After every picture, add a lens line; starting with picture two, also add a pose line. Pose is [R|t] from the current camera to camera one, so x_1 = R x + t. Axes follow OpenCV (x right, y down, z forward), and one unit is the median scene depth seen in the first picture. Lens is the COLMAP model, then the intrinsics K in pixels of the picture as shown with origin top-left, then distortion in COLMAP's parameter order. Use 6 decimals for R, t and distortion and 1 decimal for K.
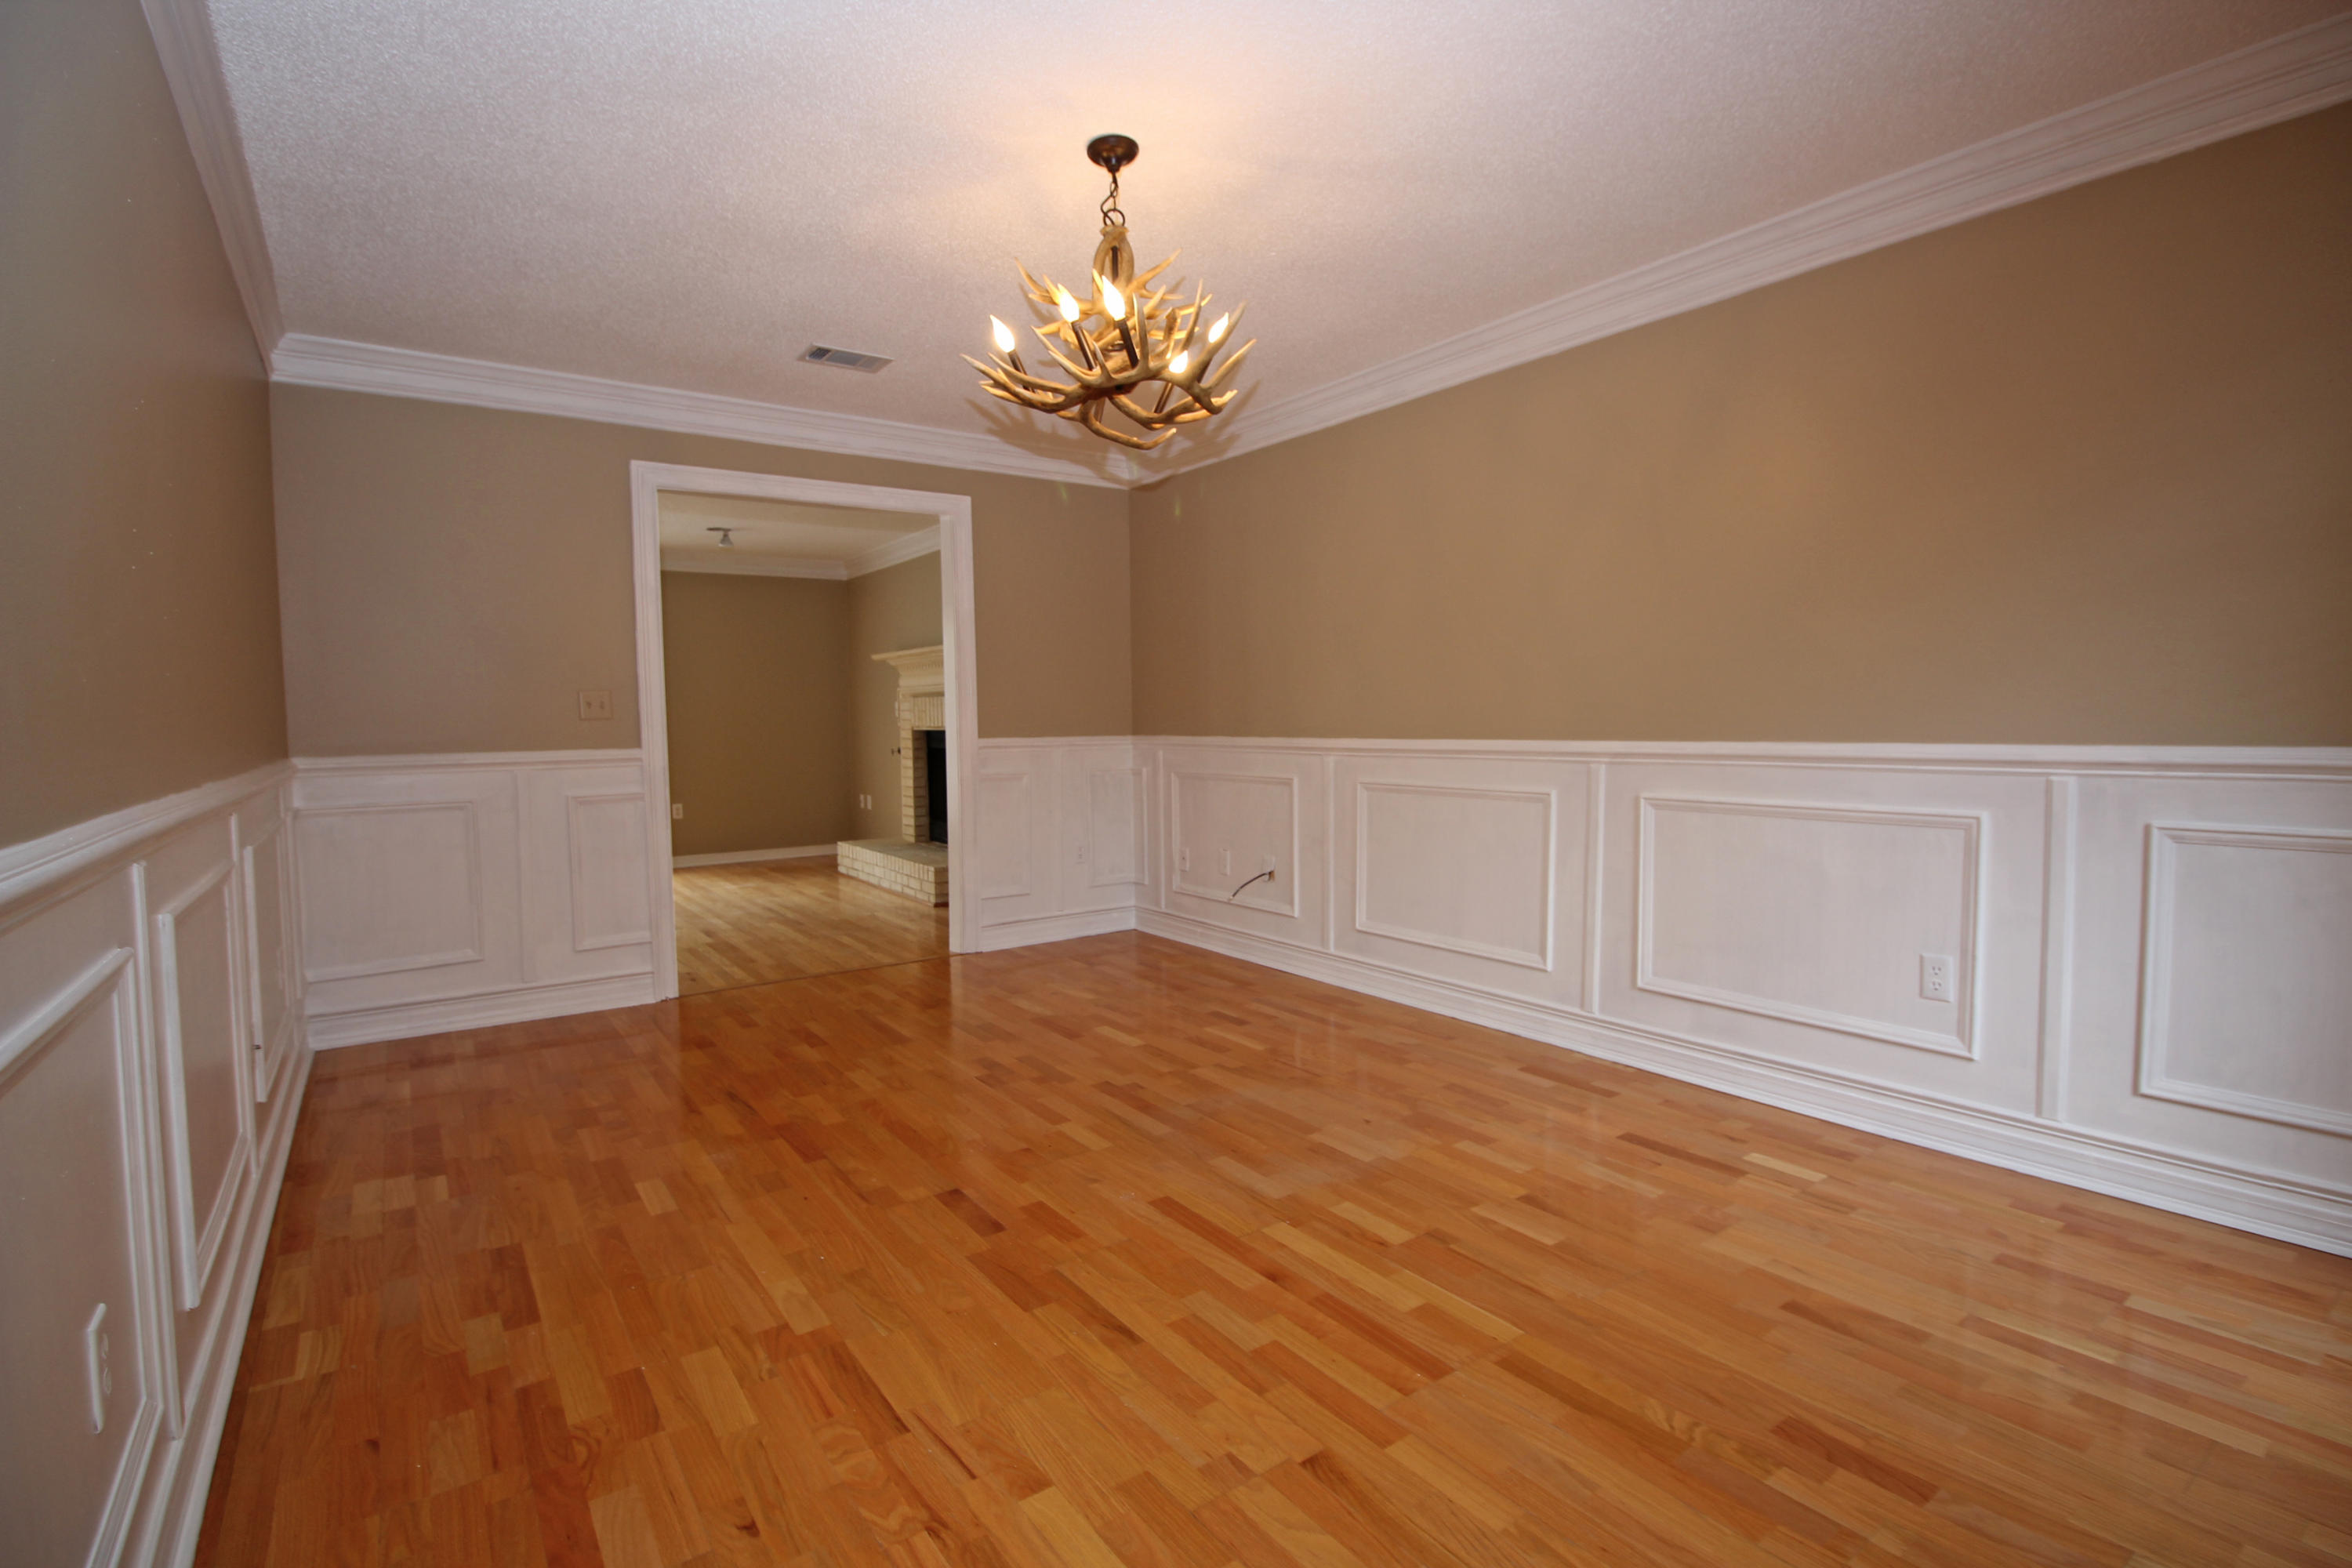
lens RADIAL K [[1090.6, 0, 1158.3], [0, 1090.6, 777.2], [0, 0, 1]] dist [-0.017827, -0.002686]
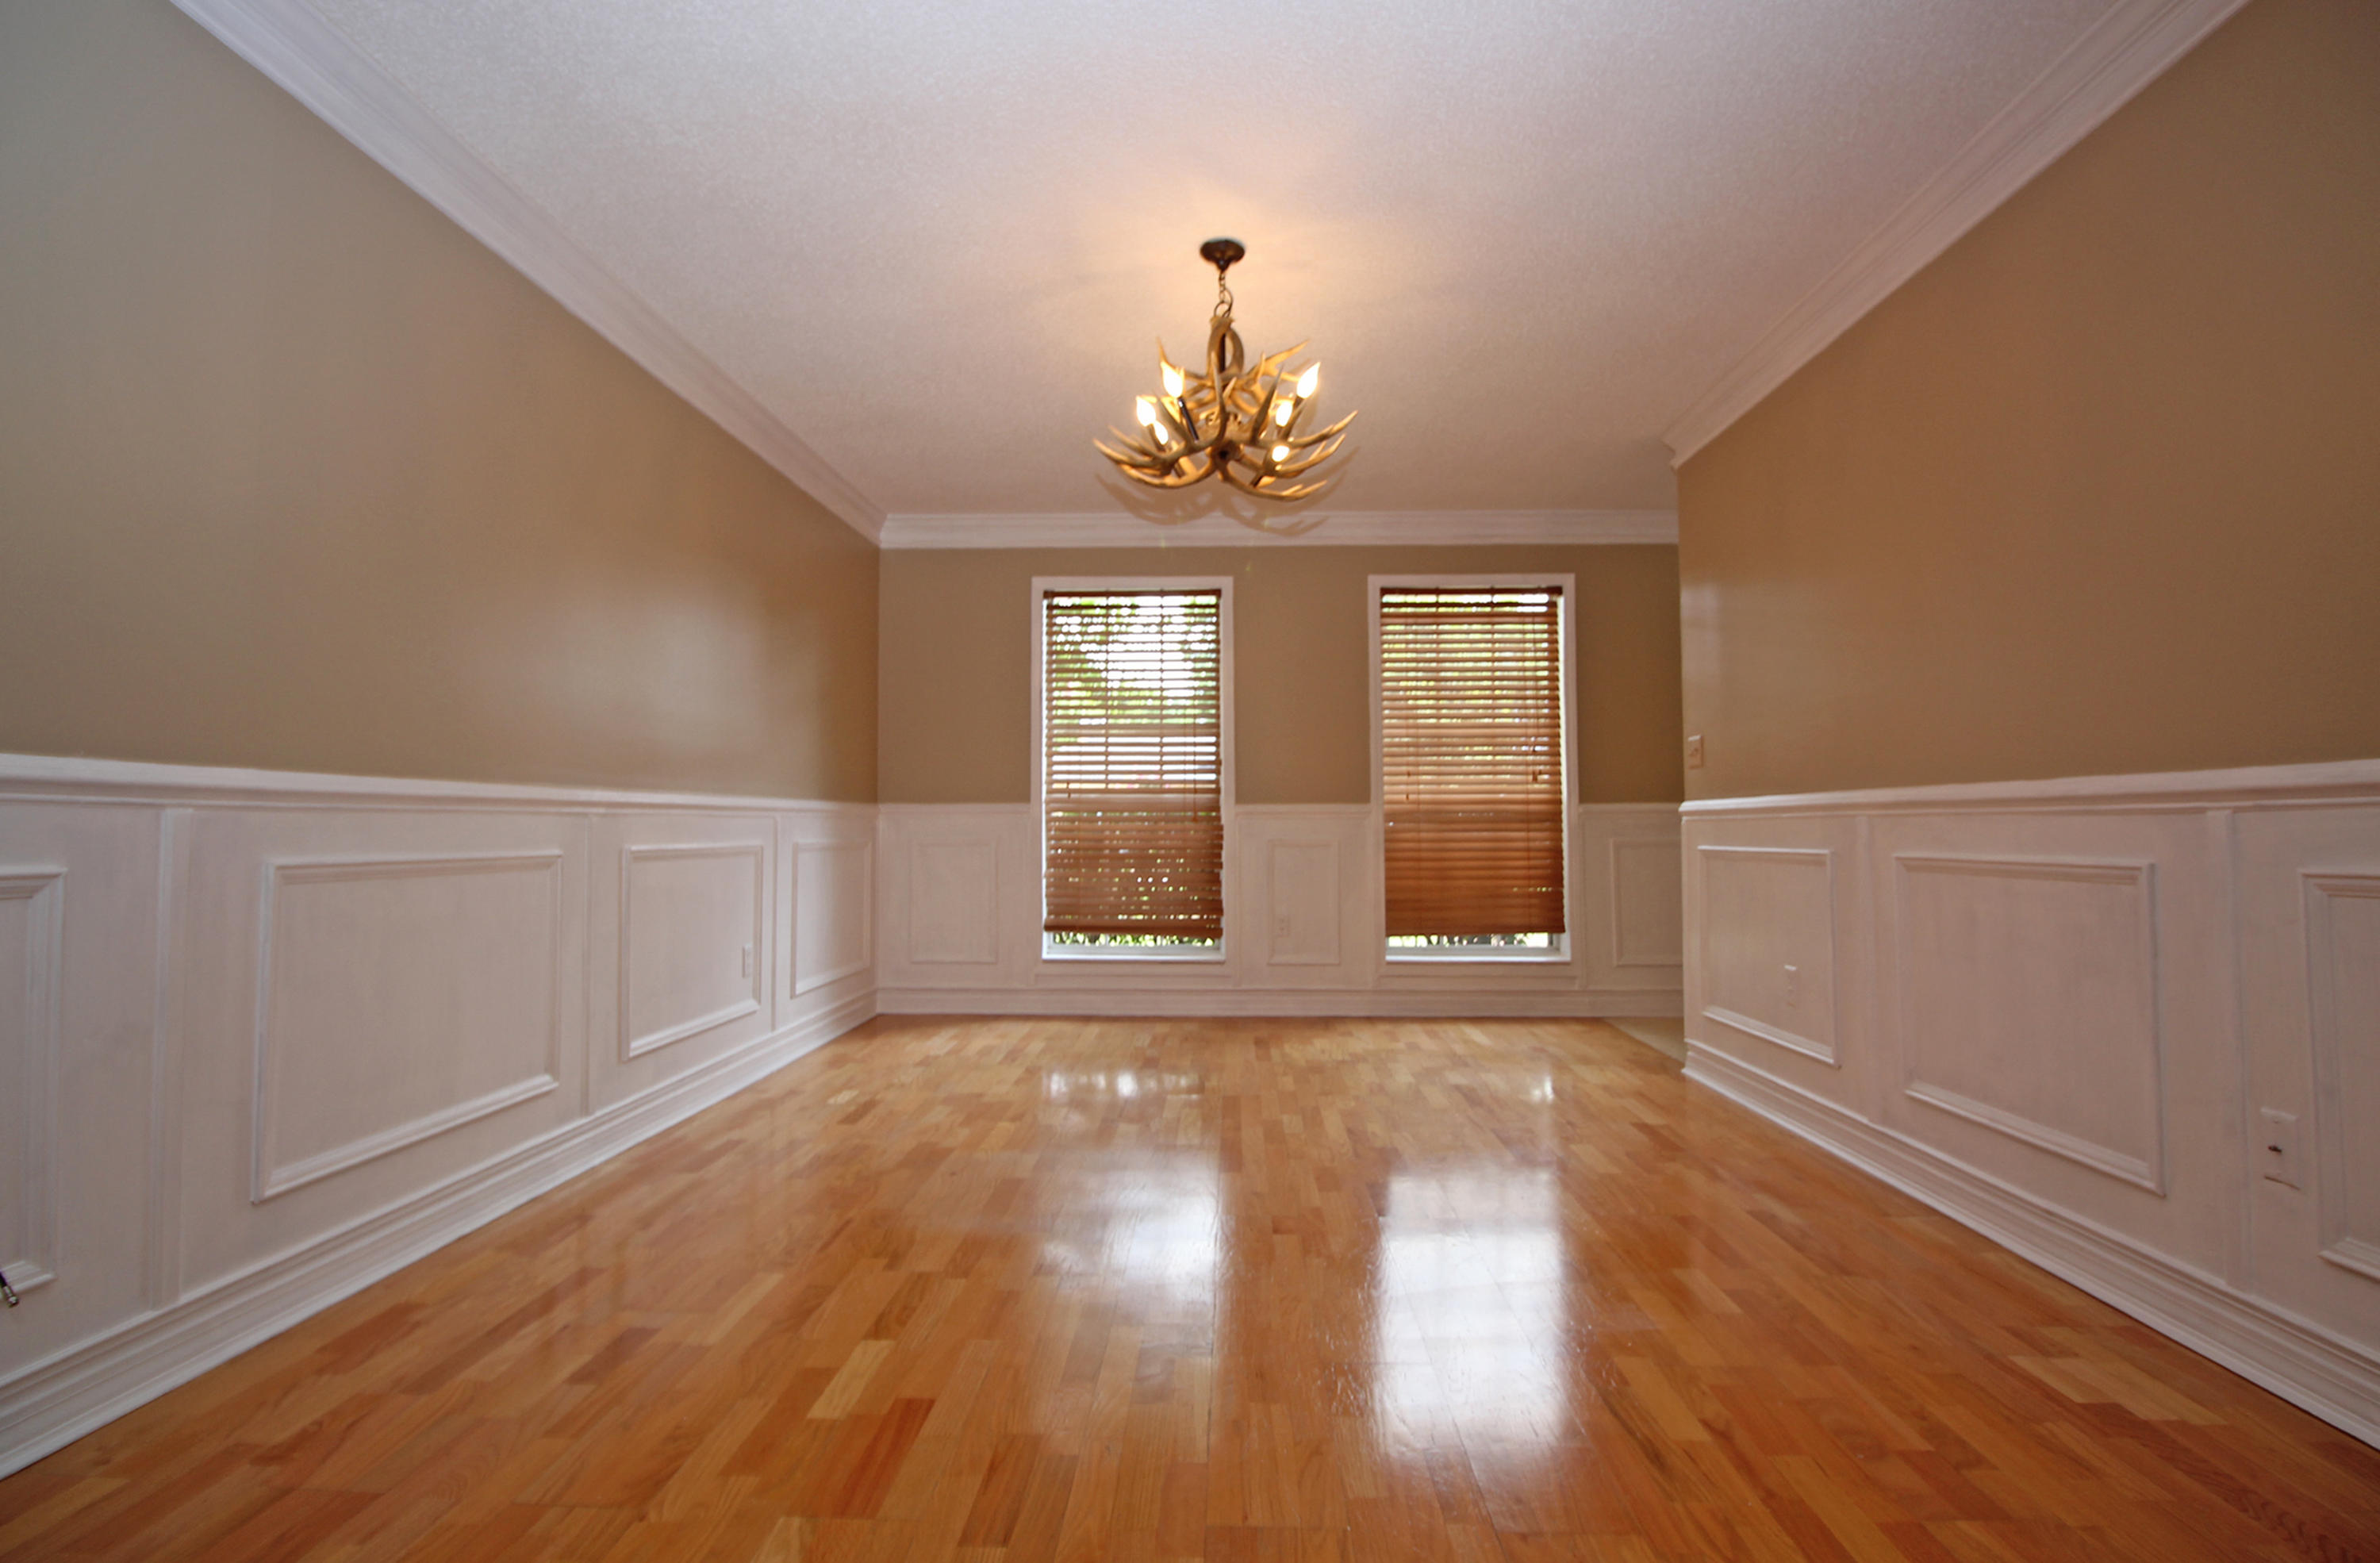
lens RADIAL K [[1165.3, 0, 1194.6], [0, 1165.3, 780.6], [0, 0, 1]] dist [0.000714, 0.000233]
pose [[-0.804368, 0.032727, 0.593229, -0.547104], [0.037984, 0.999272, -0.003626, -0.018171], [-0.592916, 0.019617, -0.805026, 1.542872]]
